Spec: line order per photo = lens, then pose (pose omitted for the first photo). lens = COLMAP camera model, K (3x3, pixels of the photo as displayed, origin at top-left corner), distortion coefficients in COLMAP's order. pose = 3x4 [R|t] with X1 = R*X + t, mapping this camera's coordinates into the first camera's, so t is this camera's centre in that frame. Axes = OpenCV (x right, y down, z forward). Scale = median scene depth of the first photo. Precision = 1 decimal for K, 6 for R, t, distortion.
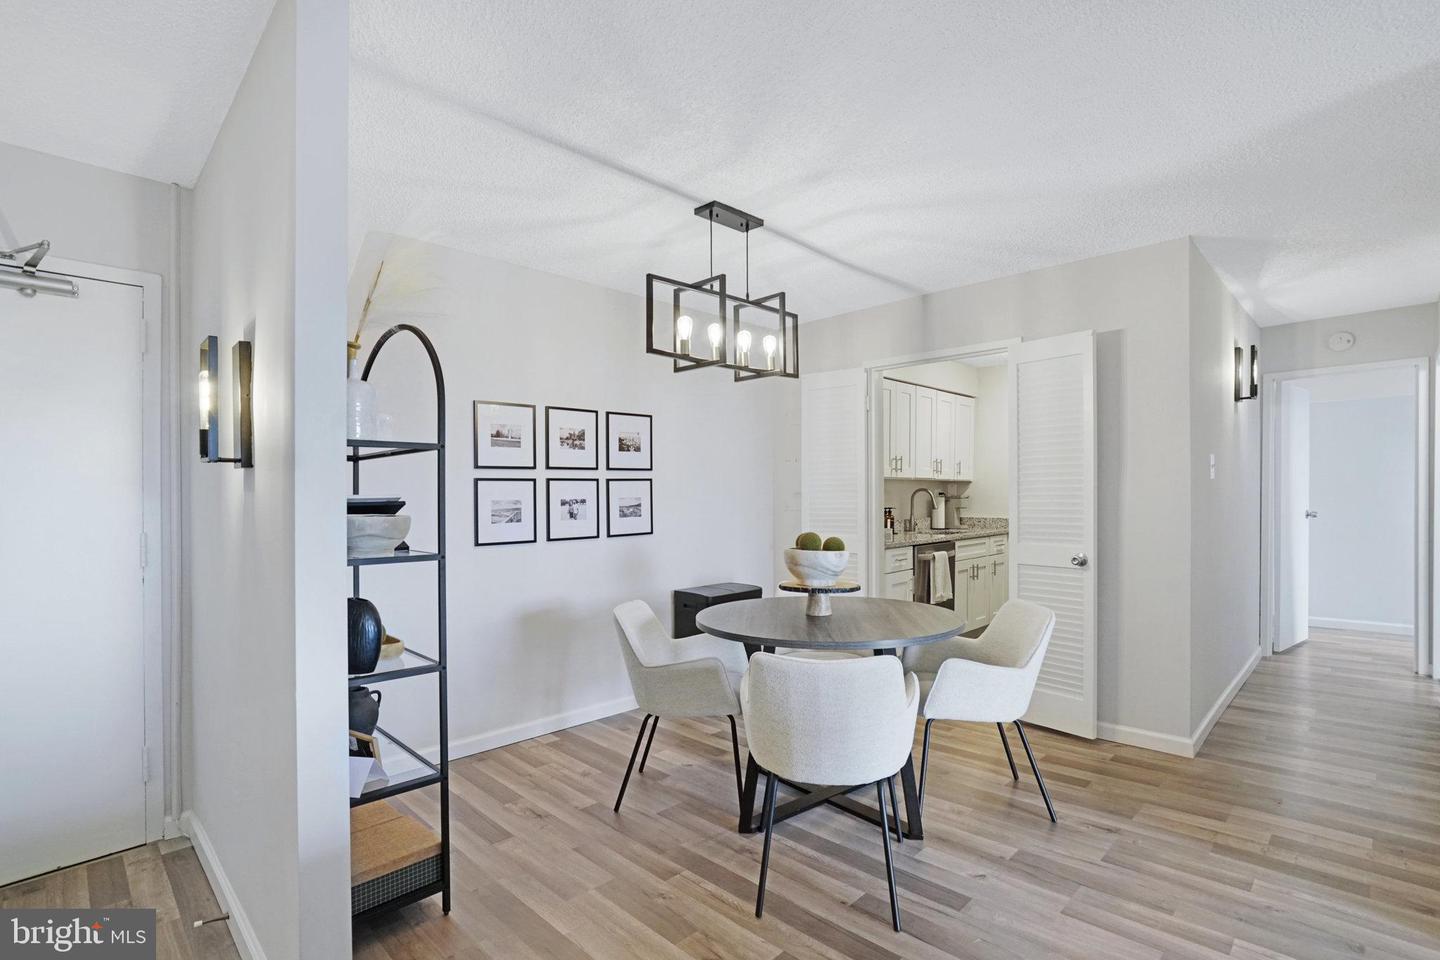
lens RADIAL K [[669.9, 0, 737.0], [0, 669.9, 498.1], [0, 0, 1]] dist [-0.051438, 0.011291]
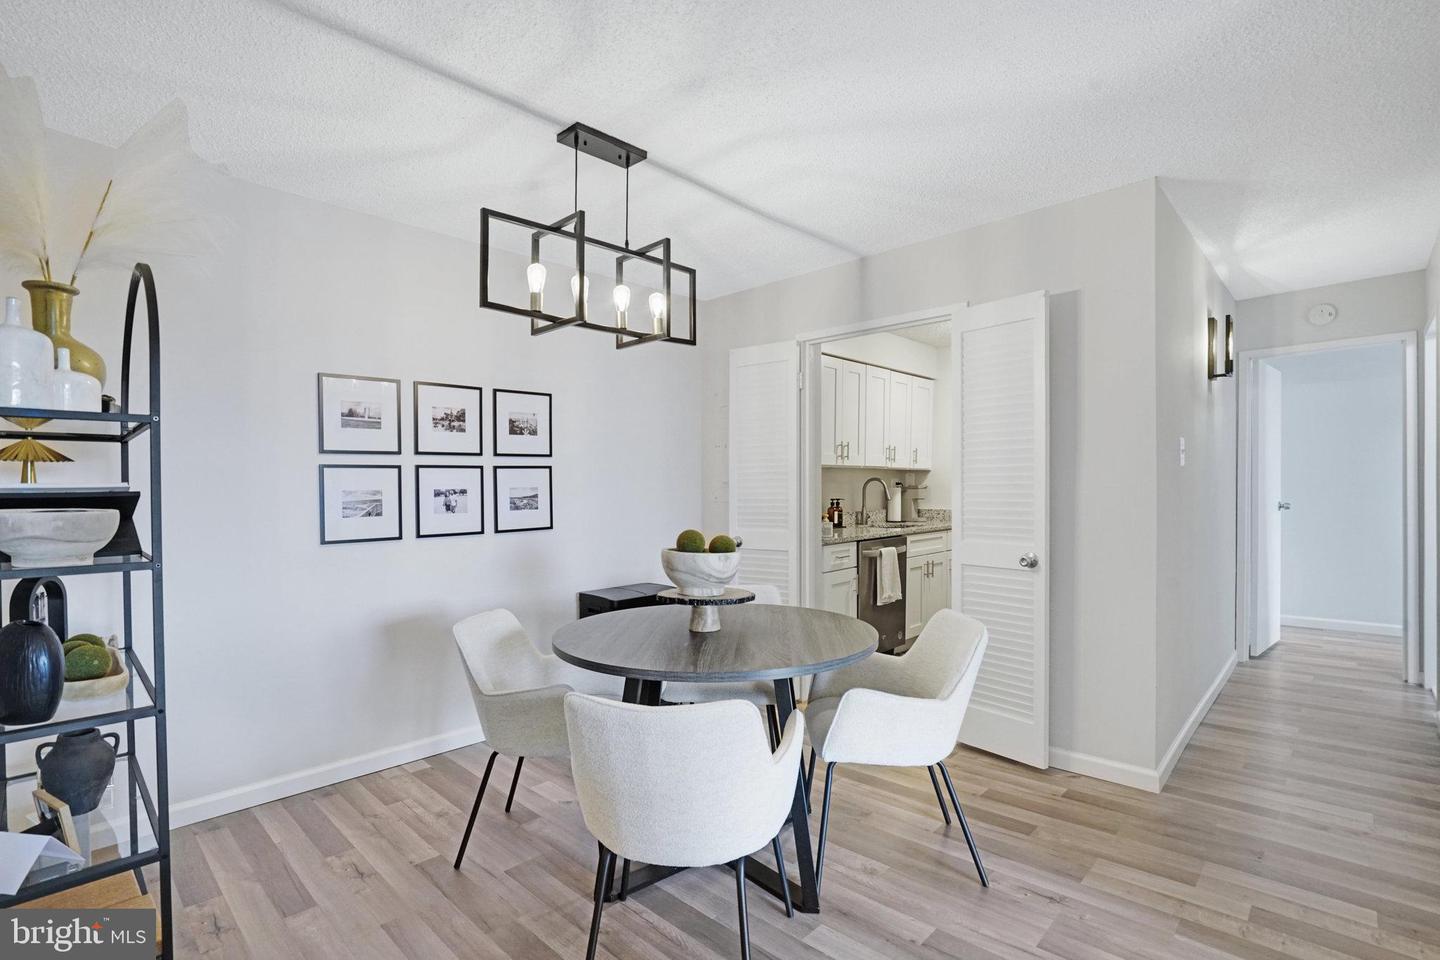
lens RADIAL K [[669.9, 0, 730.2], [0, 669.9, 492.9], [0, 0, 1]] dist [-0.051438, 0.011291]
pose [[0.999816, 0.000127, 0.019204, 0.111567], [-0.000235, 0.999984, 0.005607, 0.001686], [-0.019203, -0.005611, 0.999800, 0.145467]]
